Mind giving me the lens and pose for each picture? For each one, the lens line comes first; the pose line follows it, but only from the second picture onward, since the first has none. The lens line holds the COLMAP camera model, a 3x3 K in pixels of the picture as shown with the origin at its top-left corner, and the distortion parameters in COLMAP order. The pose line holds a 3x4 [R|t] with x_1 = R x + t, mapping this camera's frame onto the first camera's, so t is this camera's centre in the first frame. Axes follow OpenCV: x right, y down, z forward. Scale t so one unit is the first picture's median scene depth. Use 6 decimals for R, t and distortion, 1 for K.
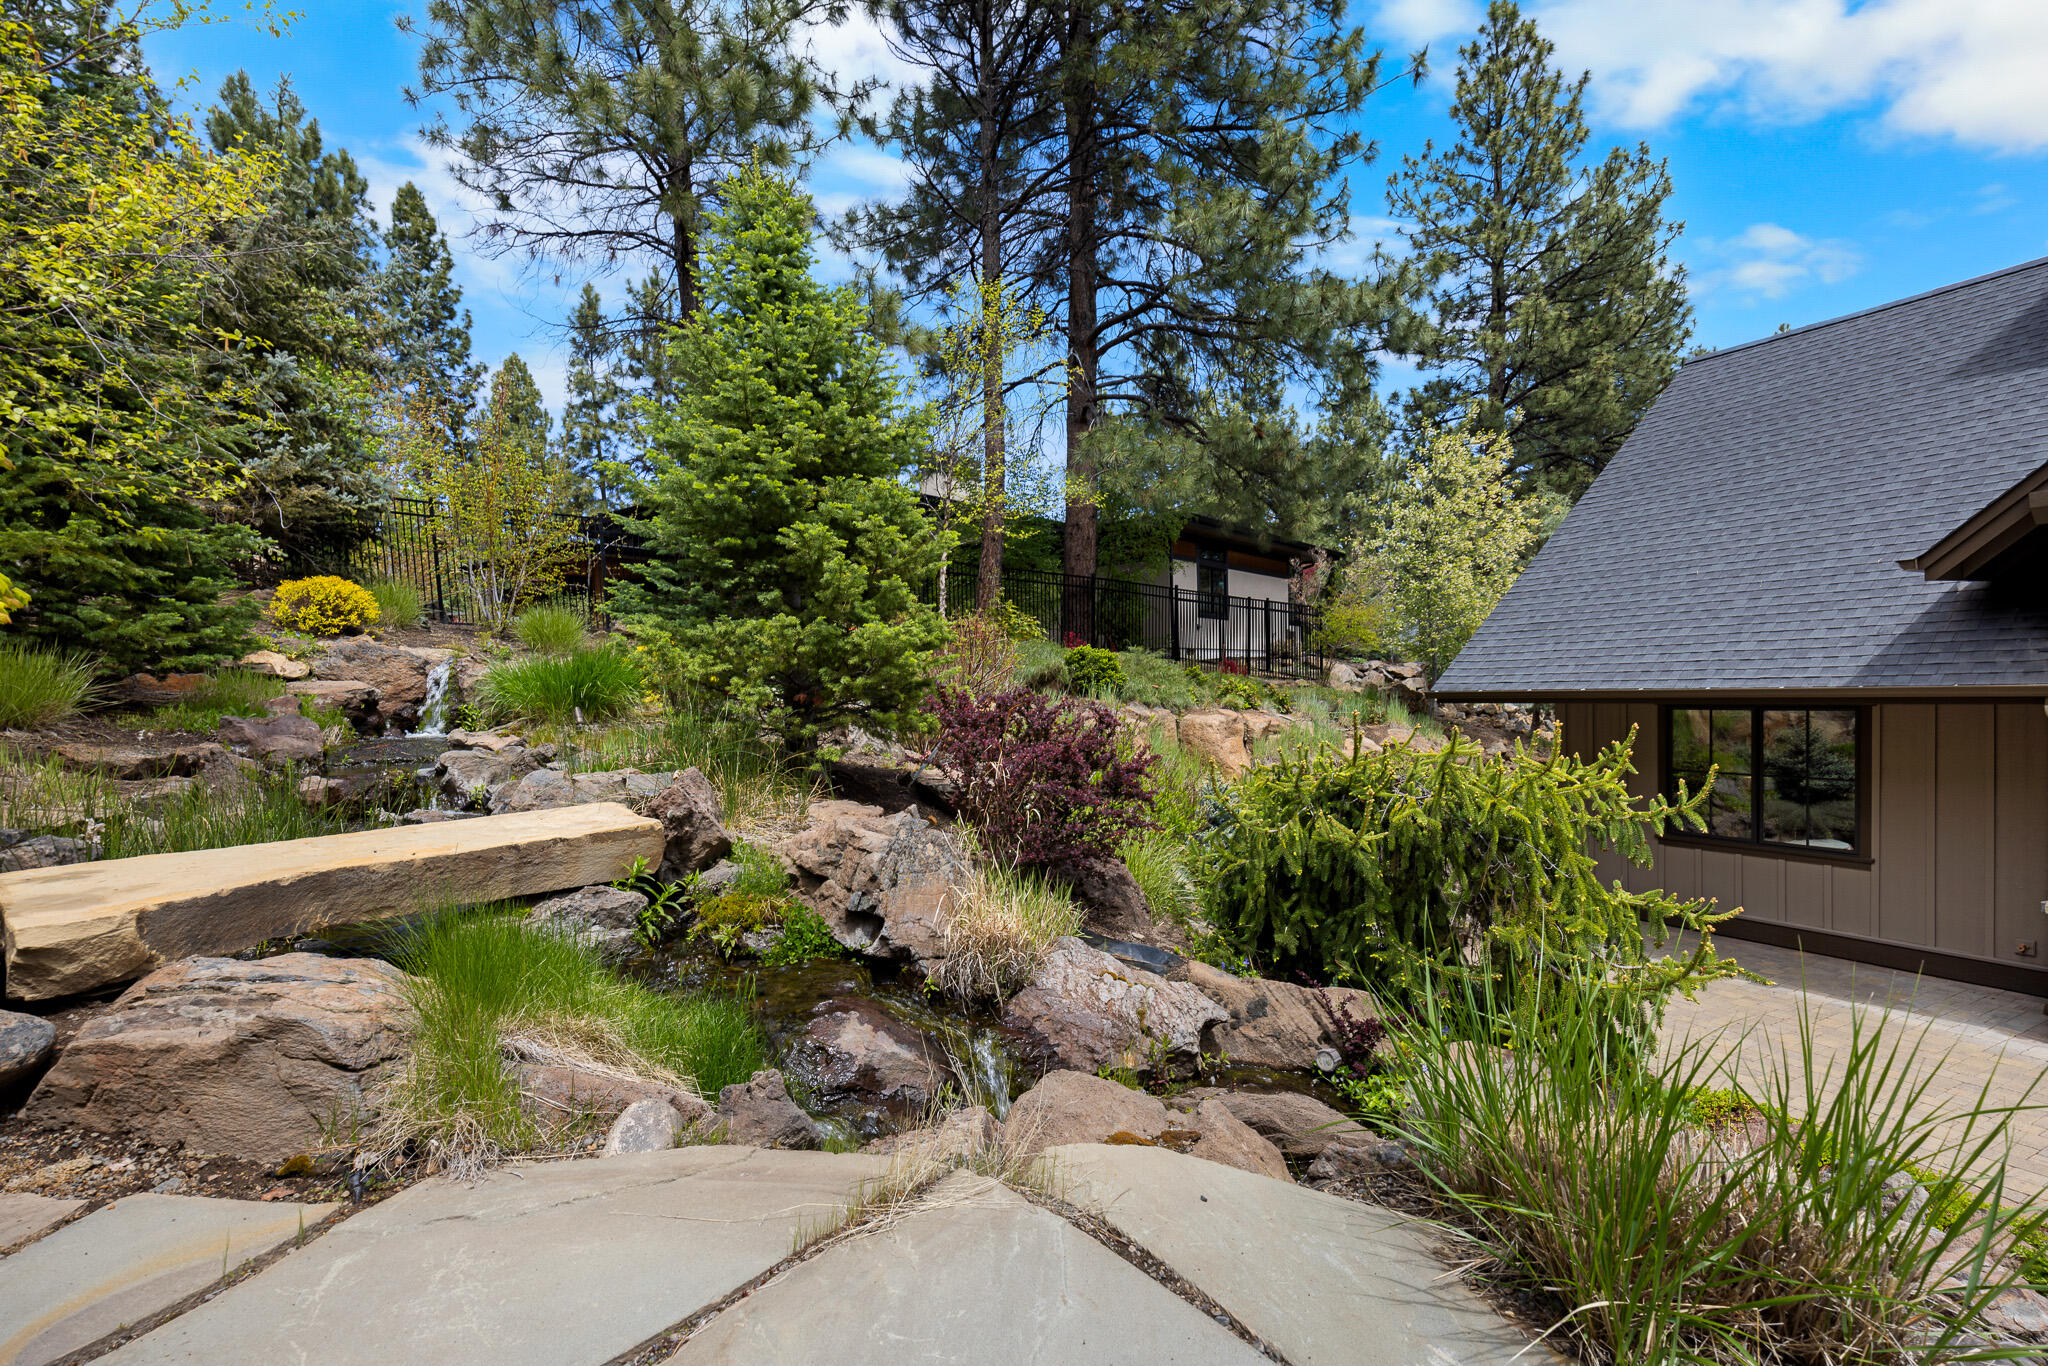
lens RADIAL K [[959.3, 0, 1018.5], [0, 959.3, 722.6], [0, 0, 1]] dist [0.003857, -0.001360]
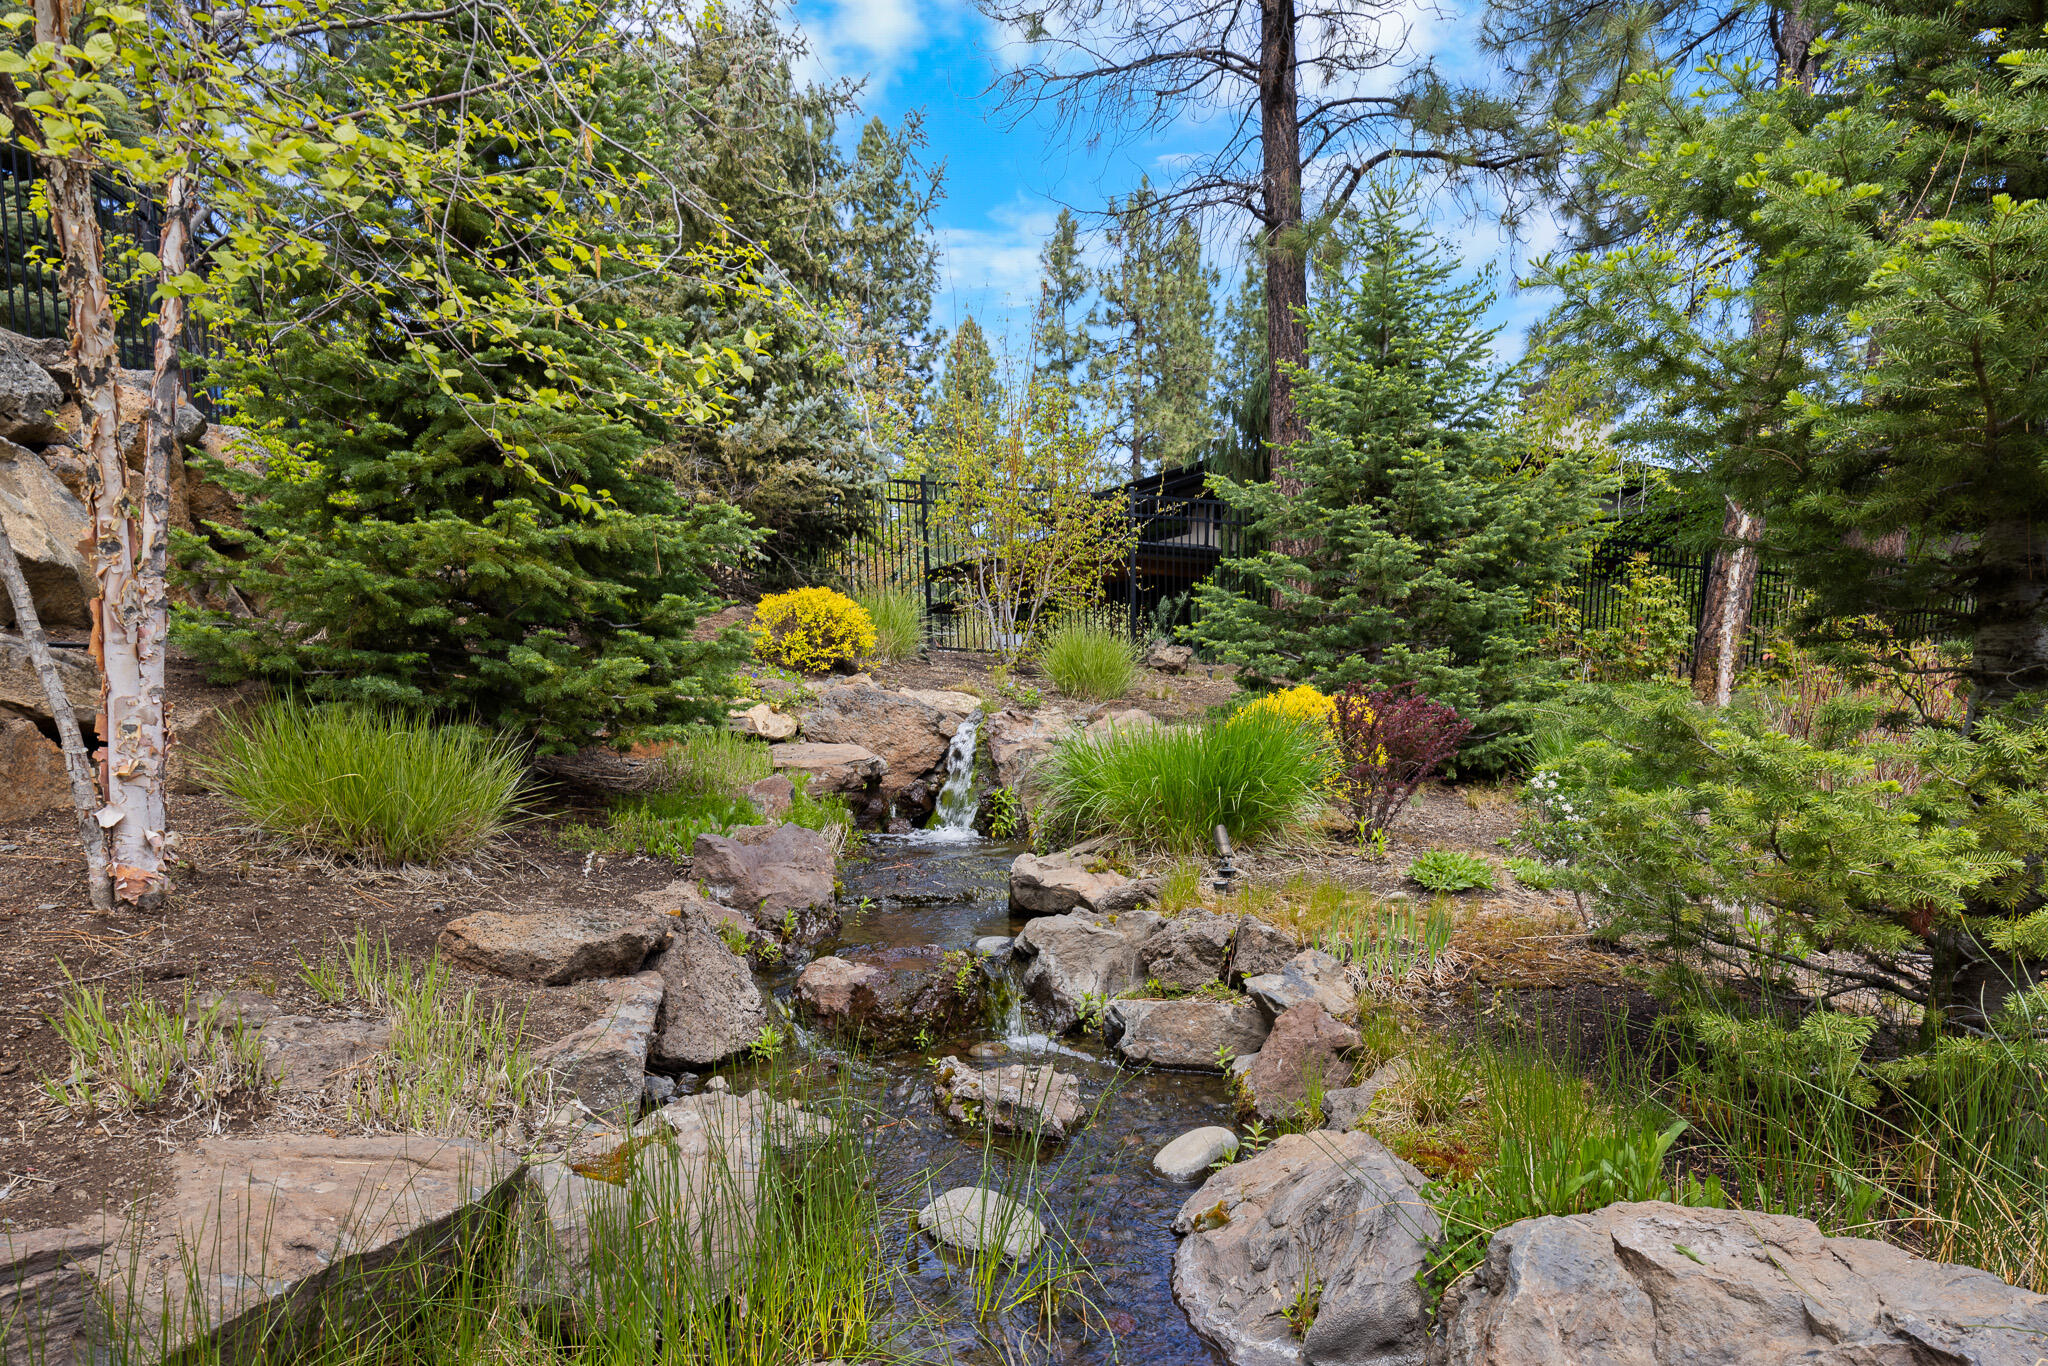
lens RADIAL K [[1163.6, 0, 1039.6], [0, 1163.6, 830.5], [0, 0, 1]] dist [0.001058, -0.001594]
pose [[0.921298, 0.064671, -0.383443, -0.237039], [-0.039573, 0.996547, 0.072995, -0.044837], [0.386839, -0.052076, 0.920676, 0.277710]]
